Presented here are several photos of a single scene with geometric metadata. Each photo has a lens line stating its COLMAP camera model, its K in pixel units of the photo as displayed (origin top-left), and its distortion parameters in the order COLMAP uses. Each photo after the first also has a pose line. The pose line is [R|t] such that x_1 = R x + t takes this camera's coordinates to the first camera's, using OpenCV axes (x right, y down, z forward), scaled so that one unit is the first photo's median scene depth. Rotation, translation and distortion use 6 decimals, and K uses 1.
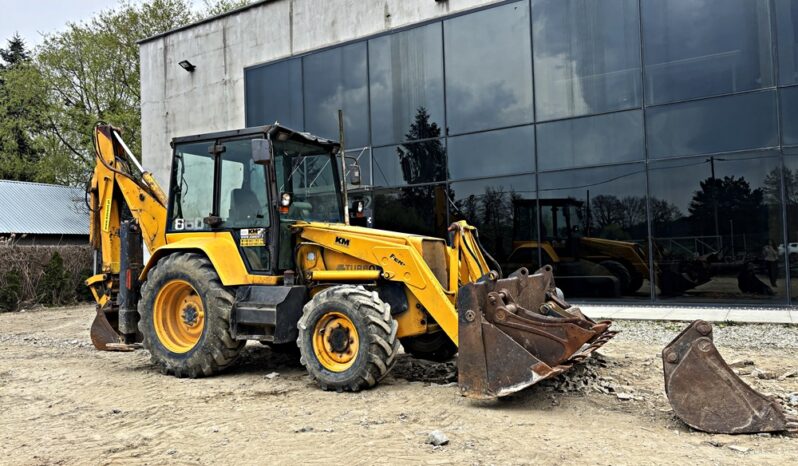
lens RADIAL K [[589.7, 0, 399.0], [0, 589.7, 233.0], [0, 0, 1]] dist [0.050770, -0.060594]
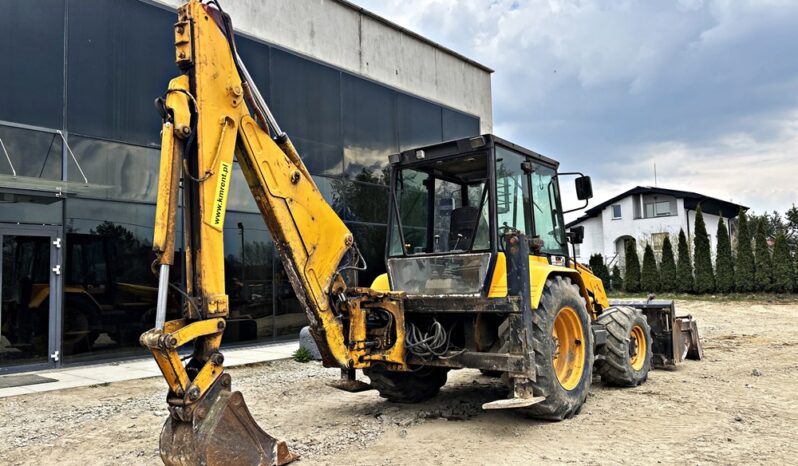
lens RADIAL K [[589.8, 0, 401.6], [0, 589.8, 228.8], [0, 0, 1]] dist [0.044996, -0.047699]
pose [[0.179555, 0.119823, 0.976423, -1.317825], [-0.016021, 0.992779, -0.118884, 0.073783], [-0.983617, 0.005703, 0.180178, 1.094006]]
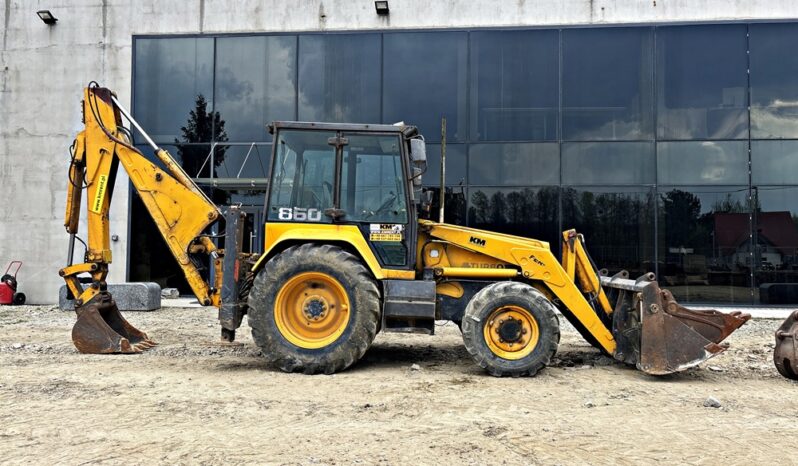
lens RADIAL K [[588.1, 0, 398.9], [0, 588.1, 226.9], [0, 0, 1]] dist [0.049936, -0.058528]
pose [[0.900580, 0.061008, 0.430388, -0.665200], [-0.054977, 0.998137, -0.026451, 0.023030], [-0.431200, 0.000160, 0.902257, 0.077459]]
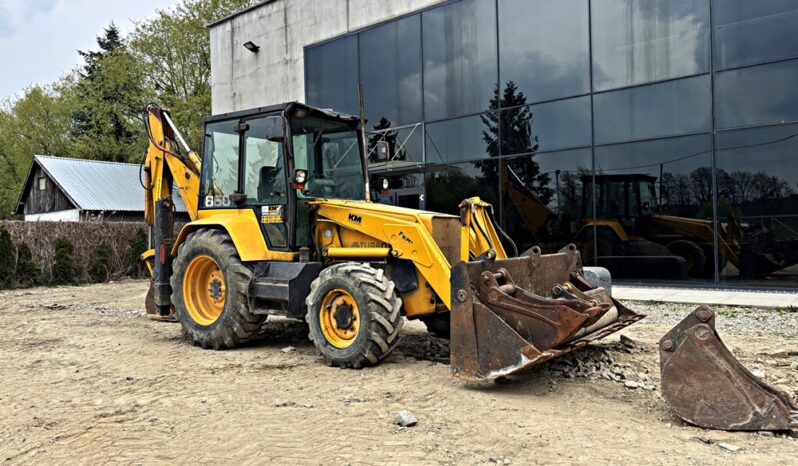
lens RADIAL K [[591.3, 0, 399.0], [0, 591.3, 233.0], [0, 0, 1]] dist [0.058208, -0.077323]
pose [[0.989832, 0.005834, -0.142124, 0.113723], [-0.000482, 0.999290, 0.037665, 0.001233], [0.142243, -0.037213, 0.989132, 0.023026]]
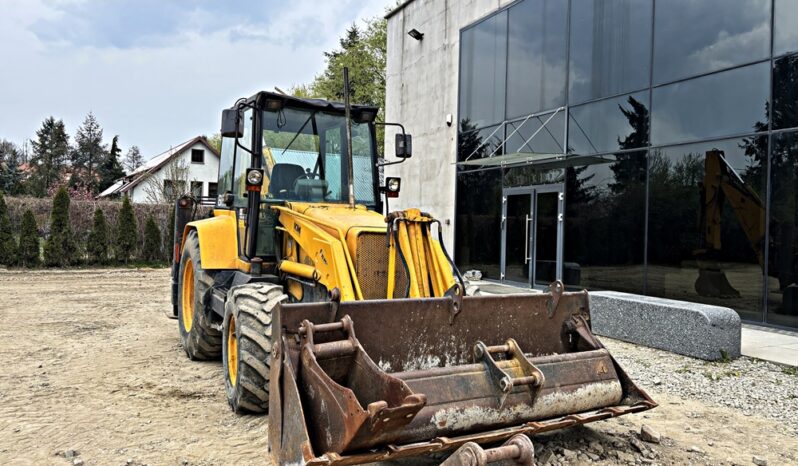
lens RADIAL K [[595.3, 0, 399.0], [0, 595.3, 233.0], [0, 0, 1]] dist [0.051610, -0.071933]
pose [[0.842917, 0.056865, -0.535031, 0.451098], [-0.028055, 0.997692, 0.061838, -0.034166], [0.537312, -0.037114, 0.842567, 0.354275]]
